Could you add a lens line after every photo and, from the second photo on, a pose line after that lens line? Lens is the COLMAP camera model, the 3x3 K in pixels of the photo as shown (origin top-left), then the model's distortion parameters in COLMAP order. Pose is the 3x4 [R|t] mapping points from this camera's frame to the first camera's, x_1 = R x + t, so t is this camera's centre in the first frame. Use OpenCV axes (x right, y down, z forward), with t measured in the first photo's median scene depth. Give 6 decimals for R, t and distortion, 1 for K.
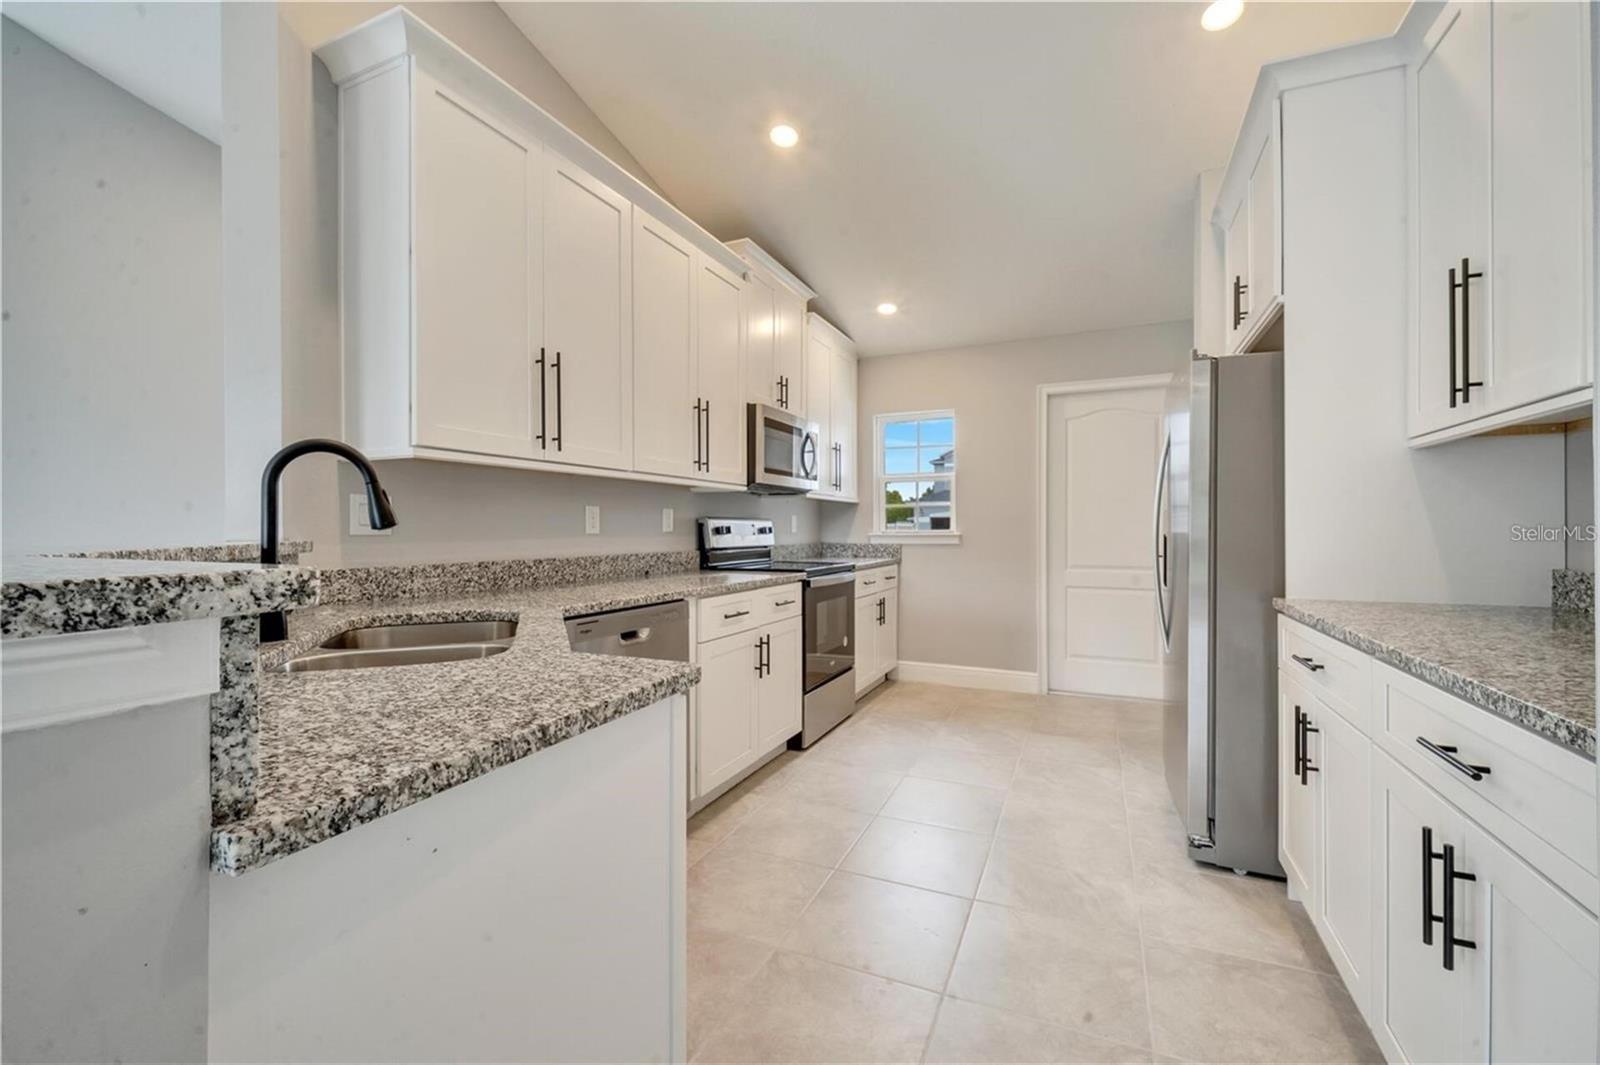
lens RADIAL K [[657.7, 0, 801.3], [0, 657.7, 534.4], [0, 0, 1]] dist [0.003581, -0.000110]
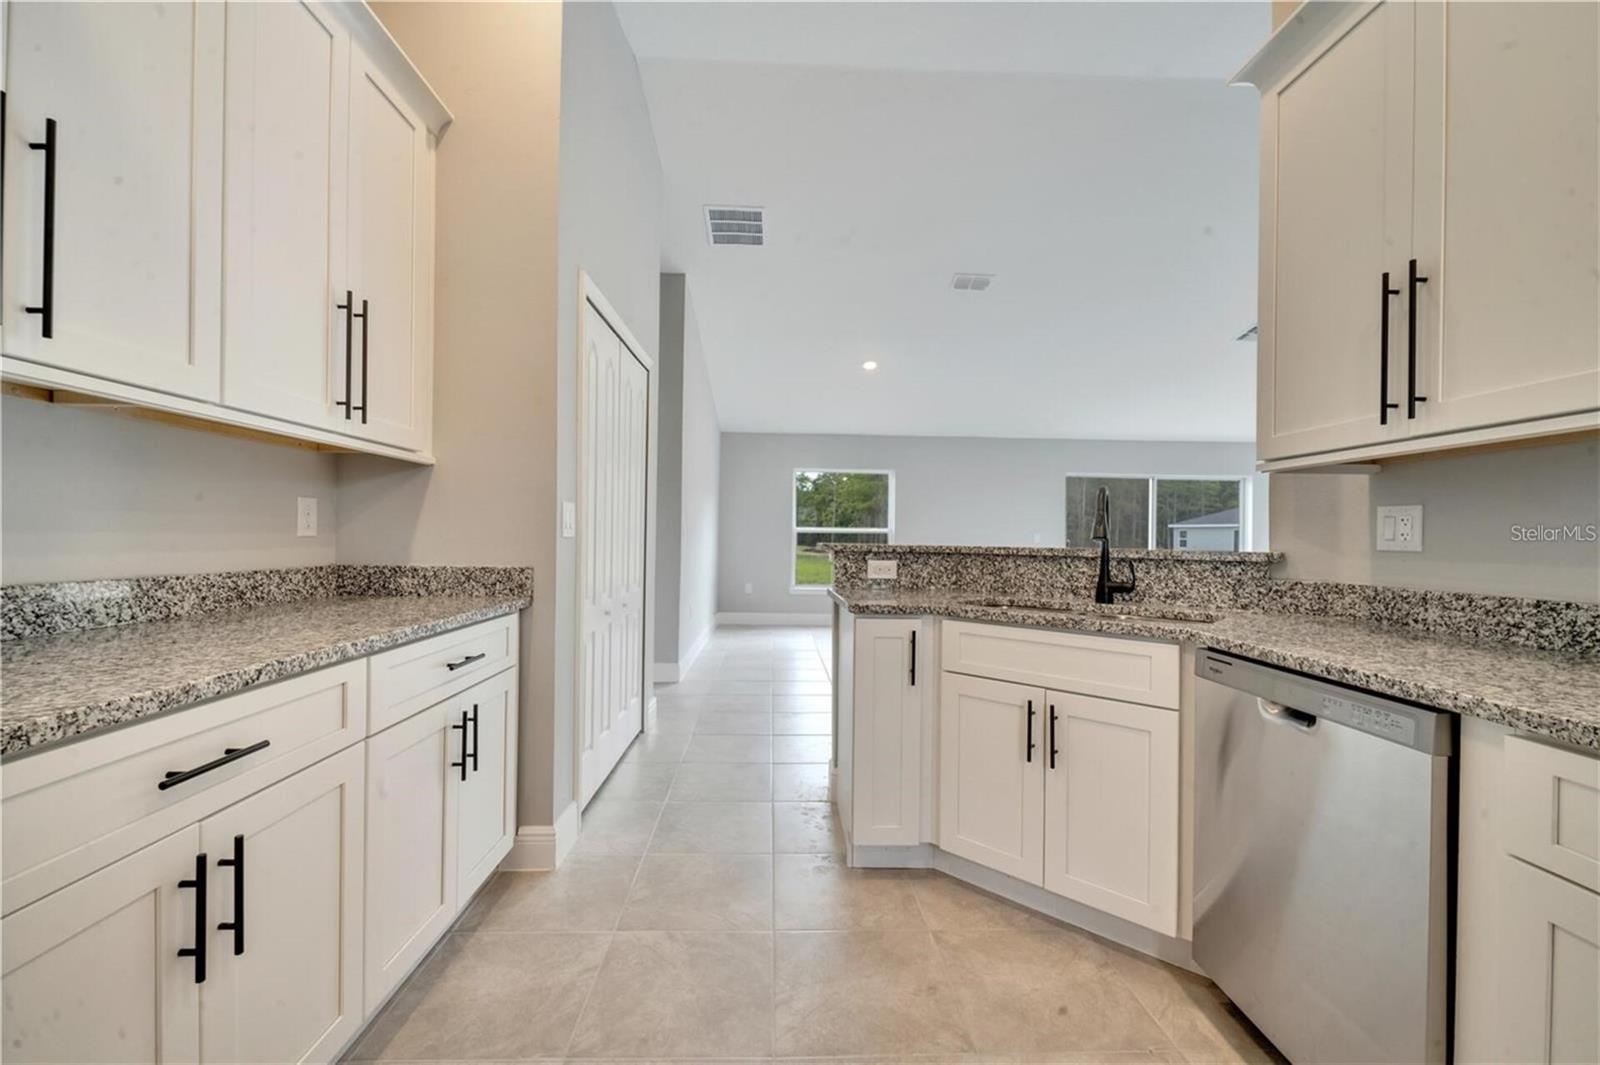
lens RADIAL K [[649.8, 0, 797.2], [0, 649.8, 531.2], [0, 0, 1]] dist [0.011100, -0.004406]
pose [[-0.895232, -0.013837, -0.445385, 0.264784], [-0.015429, 0.999881, -0.000051, -0.007471], [0.445332, 0.006826, -0.895339, 0.811948]]
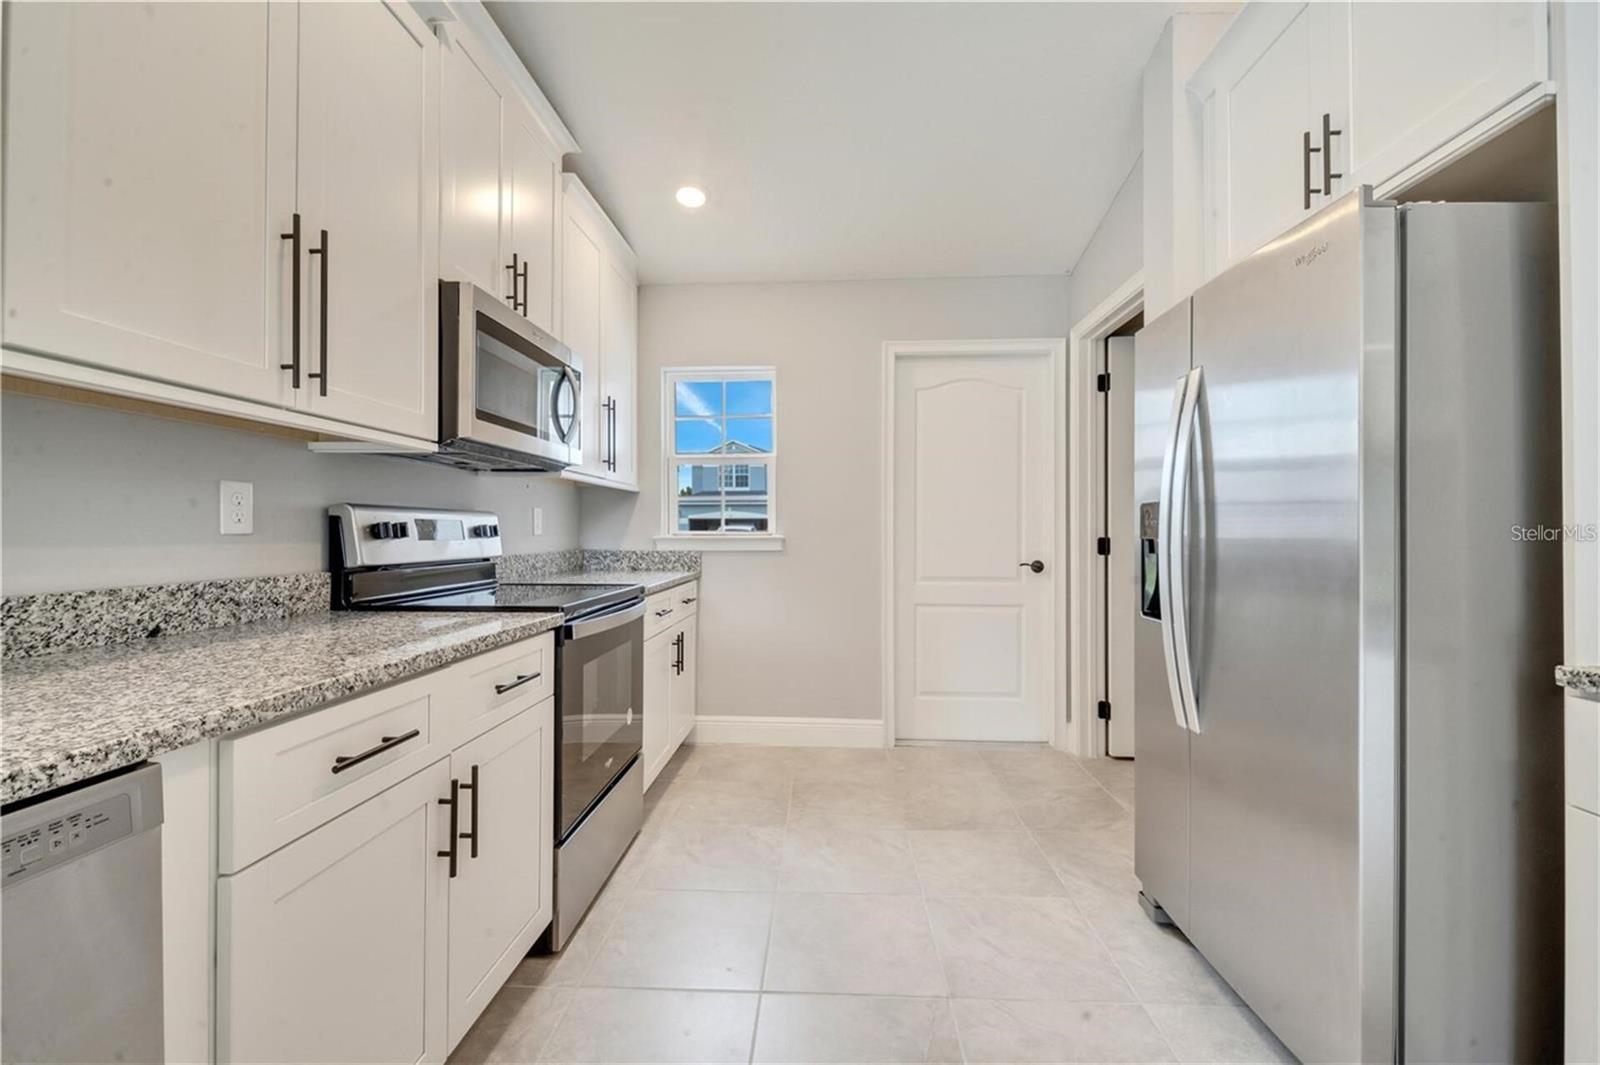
lens RADIAL K [[655.2, 0, 799.3], [0, 655.2, 528.4], [0, 0, 1]] dist [0.012124, -0.008343]
pose [[0.933154, 0.004093, 0.359453, -0.004783], [0.000110, 0.999932, -0.011670, -0.002178], [-0.359476, 0.010930, 0.933090, 0.416576]]
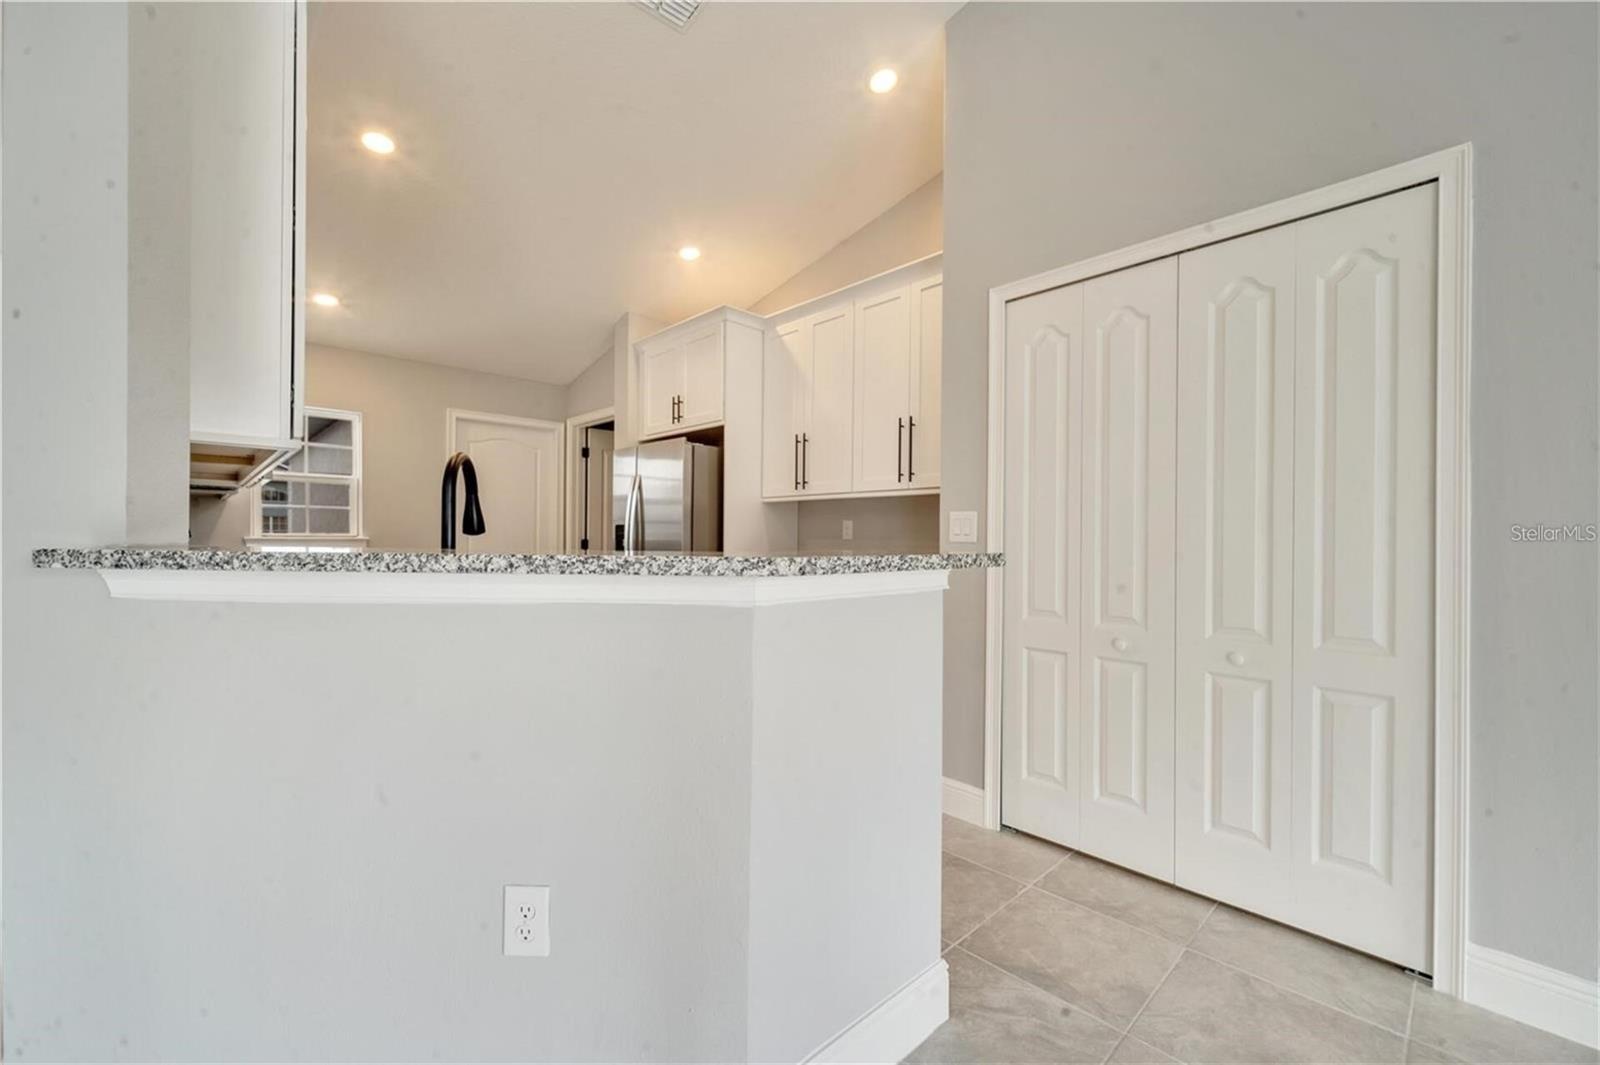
lens RADIAL K [[660.2, 0, 802.4], [0, 660.2, 534.8], [0, 0, 1]] dist [0.014197, -0.009412]
pose [[0.371498, 0.006690, 0.928410, -0.584028], [0.000651, 0.999972, -0.007467, -0.001748], [-0.928434, 0.003379, 0.371483, 0.022405]]
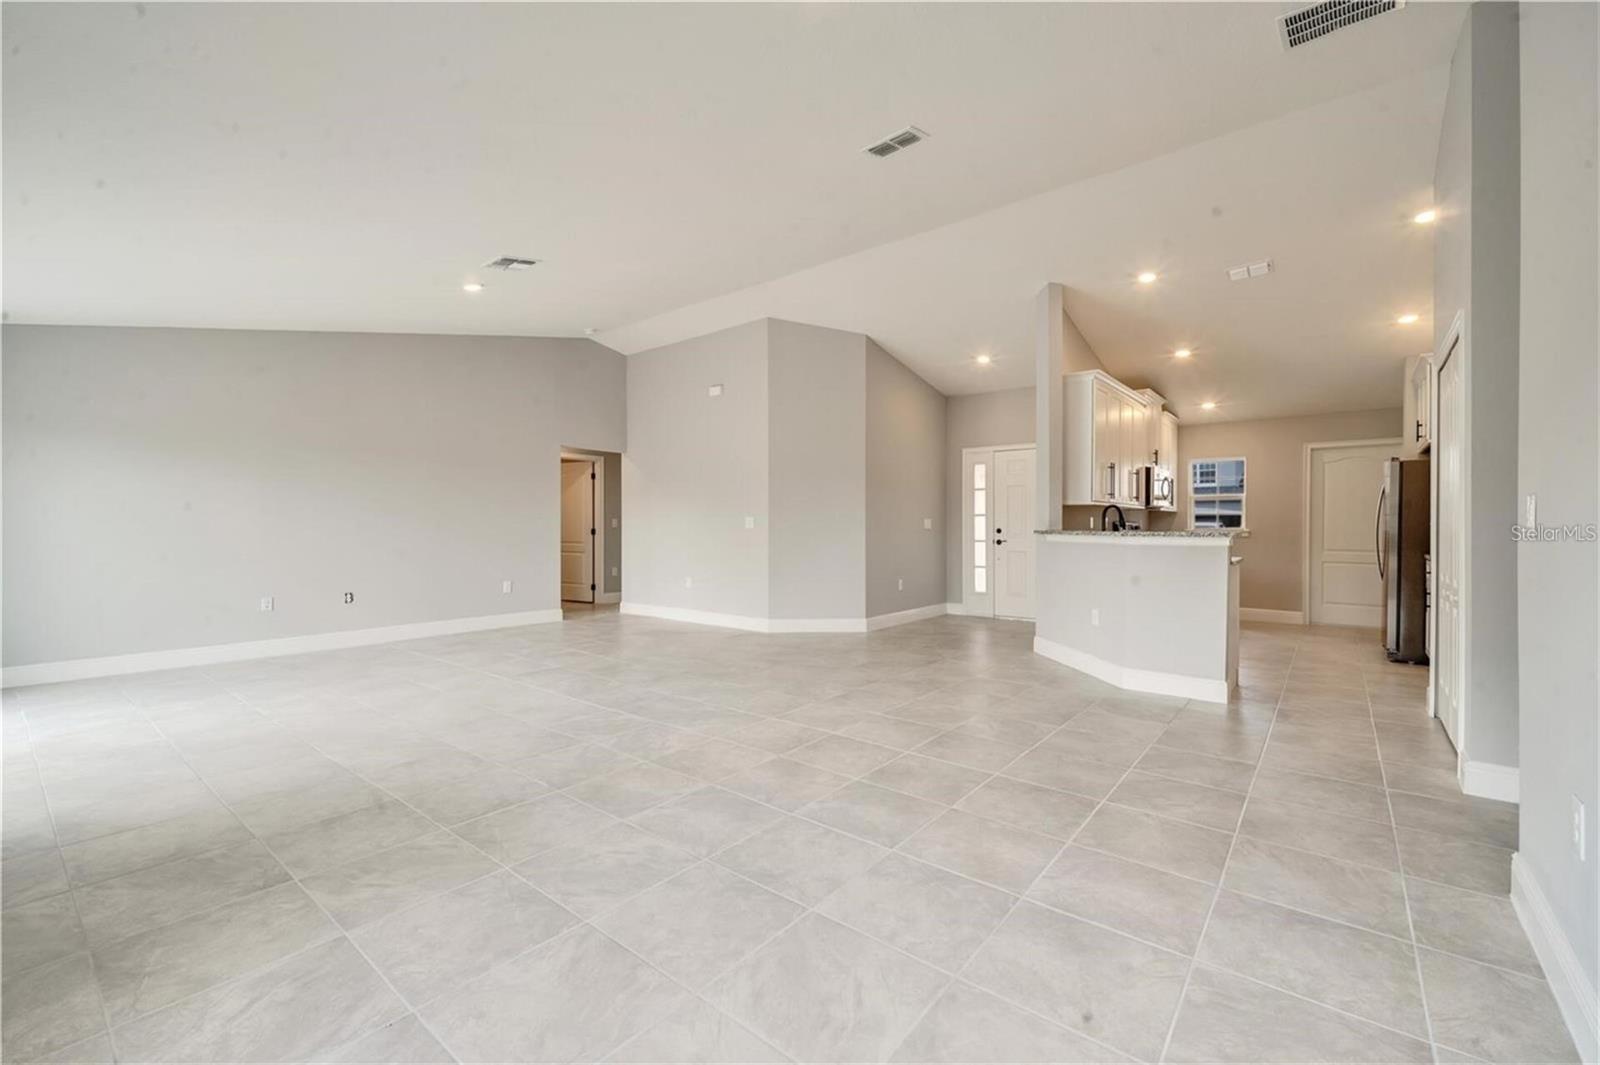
lens RADIAL K [[660.2, 0, 802.4], [0, 660.2, 534.8], [0, 0, 1]] dist [0.014197, -0.009412]
pose [[0.966110, 0.004450, -0.258092, -0.570631], [-0.003444, 0.999985, 0.004349, 0.008750], [0.258107, -0.003312, 0.966111, -1.256756]]
